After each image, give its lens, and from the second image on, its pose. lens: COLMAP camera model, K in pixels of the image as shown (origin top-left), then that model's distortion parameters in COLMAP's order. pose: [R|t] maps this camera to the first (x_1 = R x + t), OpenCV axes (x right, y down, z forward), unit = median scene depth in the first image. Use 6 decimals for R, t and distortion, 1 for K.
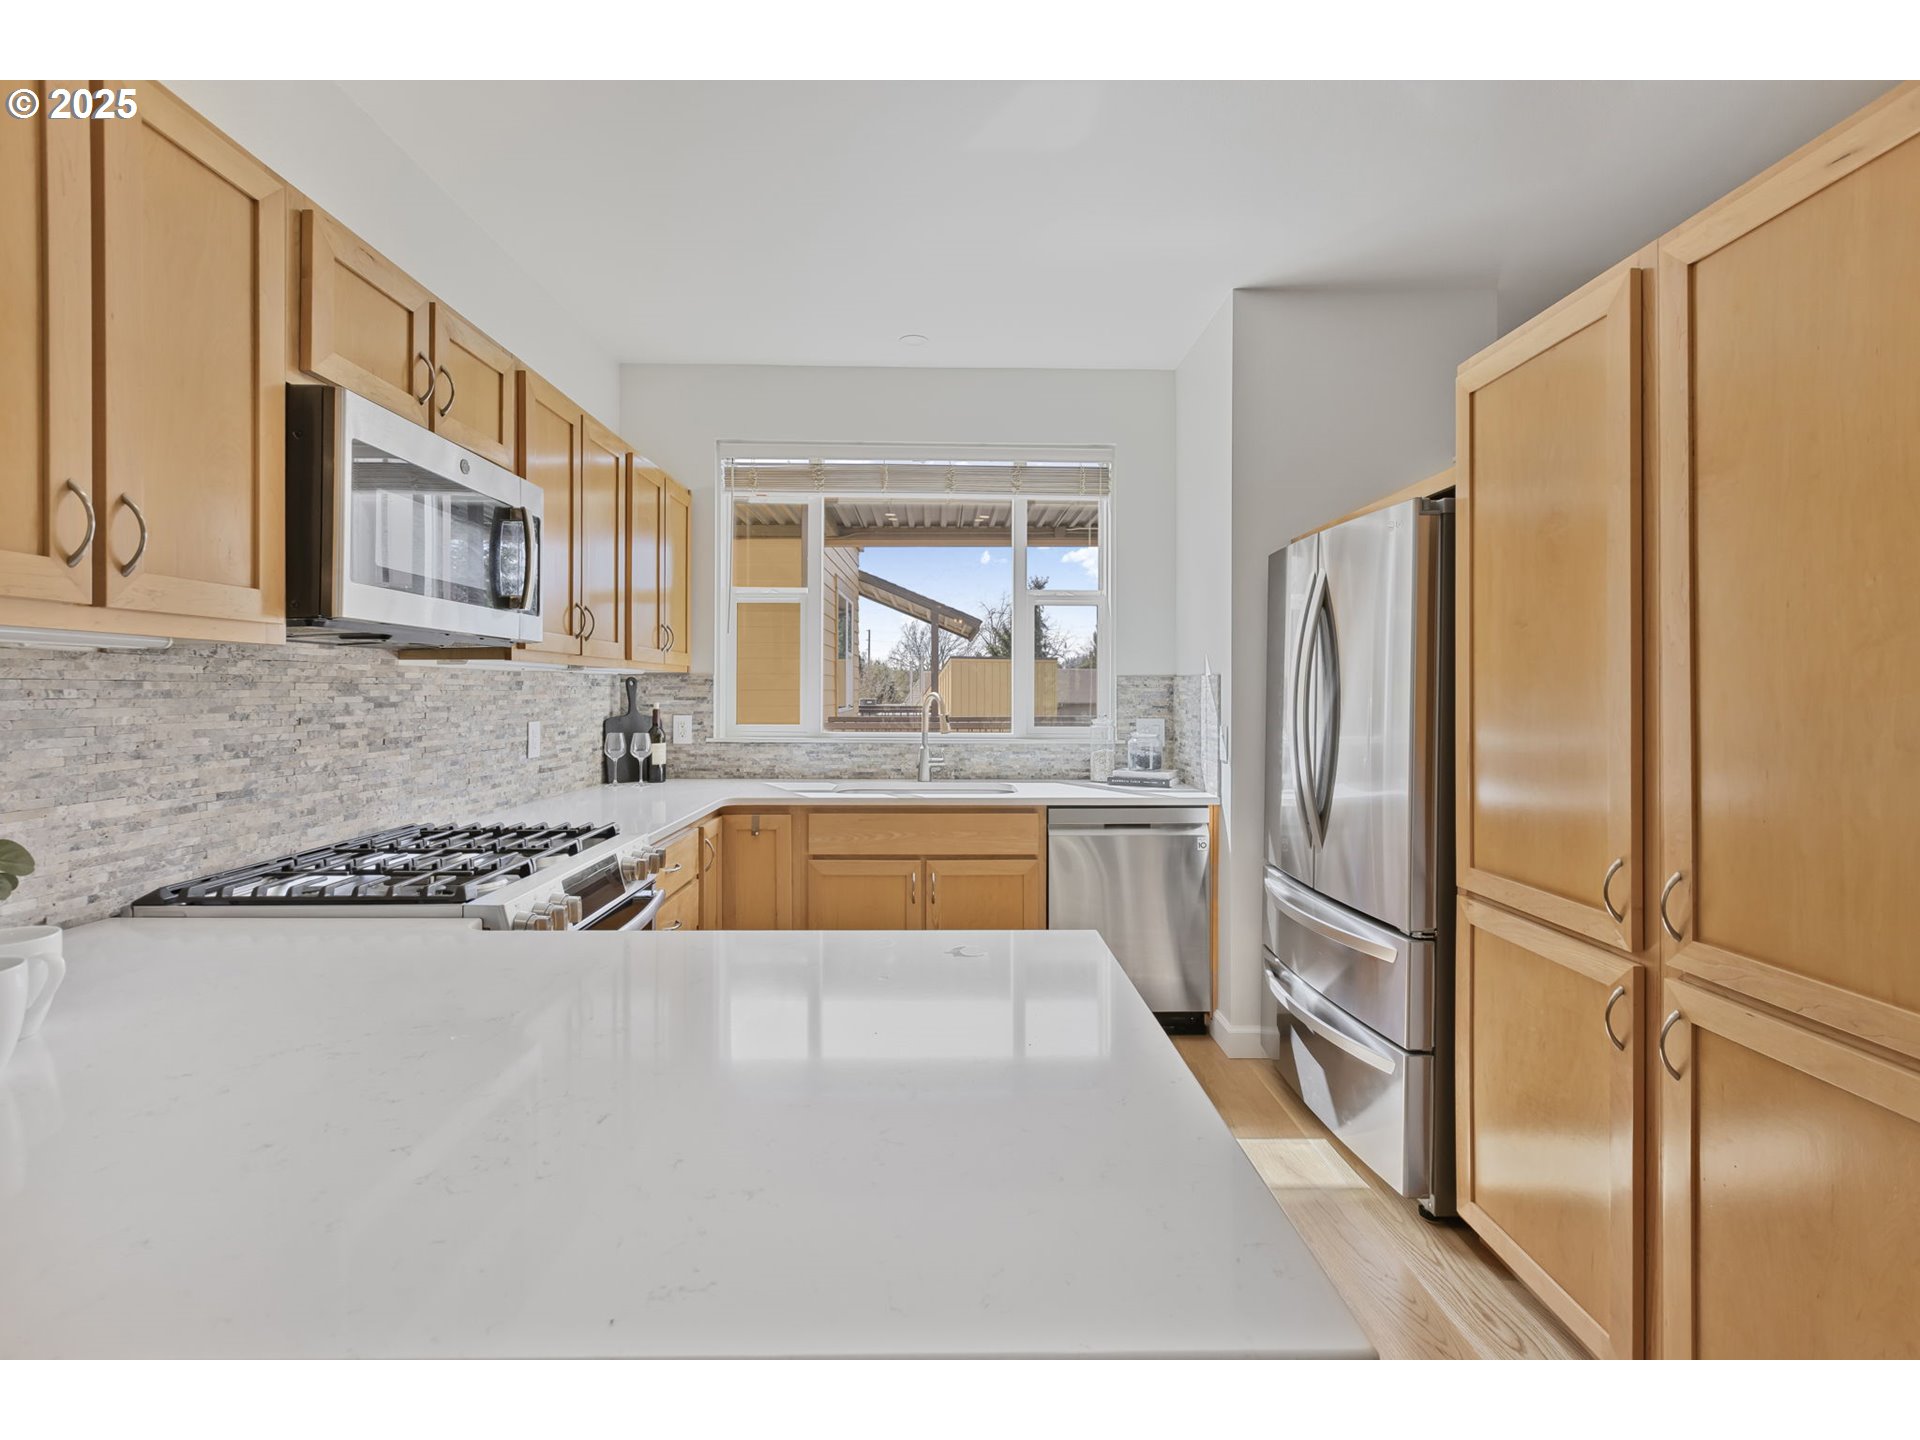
lens RADIAL K [[837.5, 0, 957.9], [0, 837.5, 700.5], [0, 0, 1]] dist [-0.004288, 0.000639]
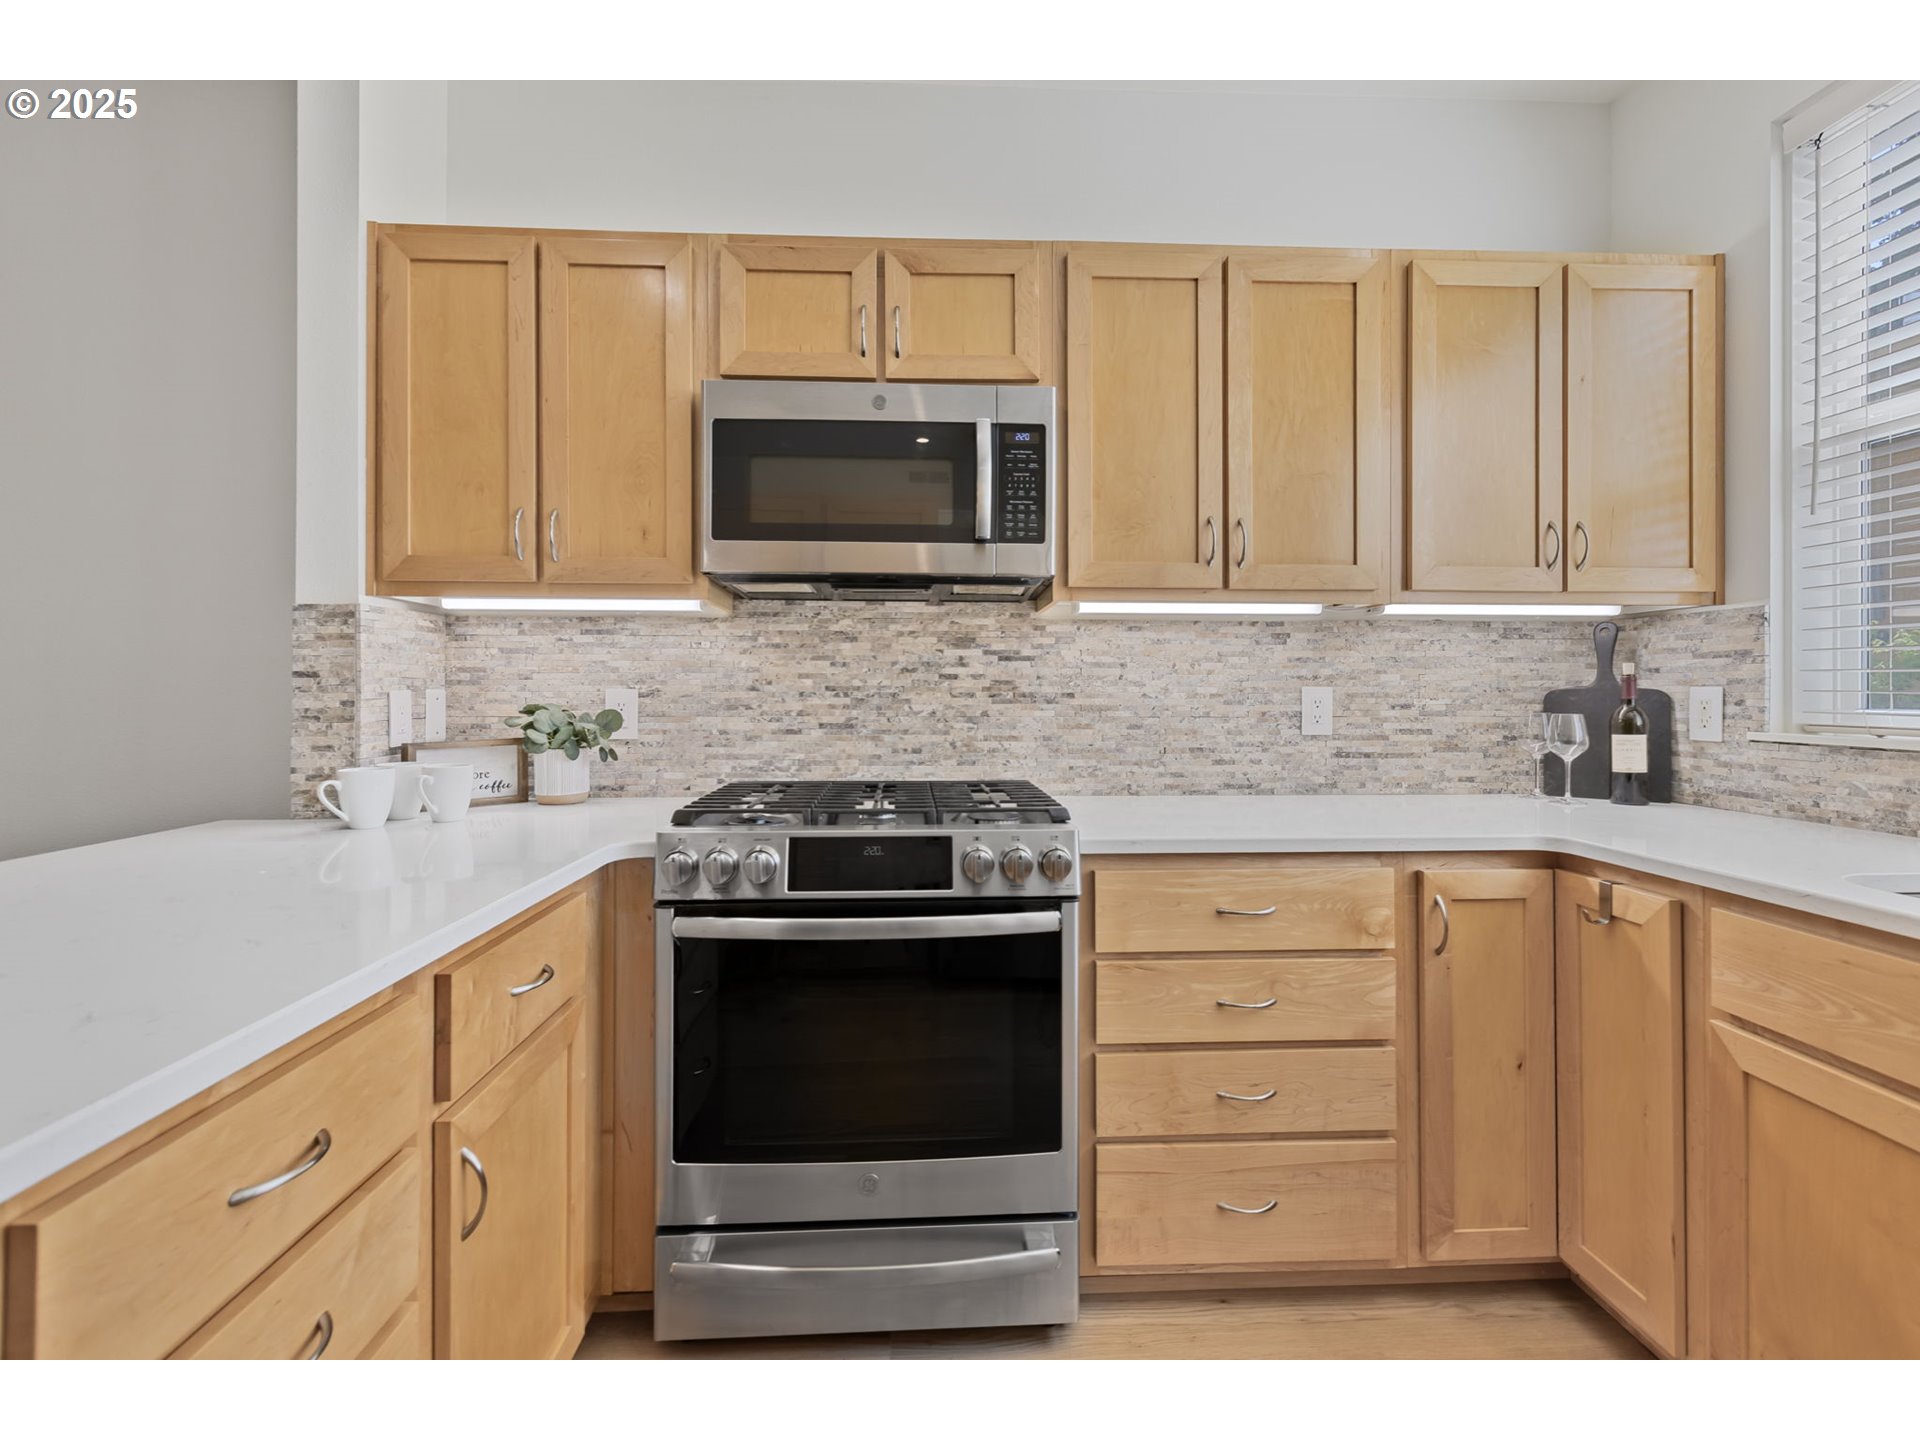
lens RADIAL K [[837.5, 0, 956.3], [0, 837.5, 702.3], [0, 0, 1]] dist [-0.004288, 0.000639]
pose [[0.038027, 0.008591, -0.999240, 0.355674], [-0.012296, 0.999891, 0.008129, 0.056779], [0.999201, 0.011977, 0.038128, 0.999154]]
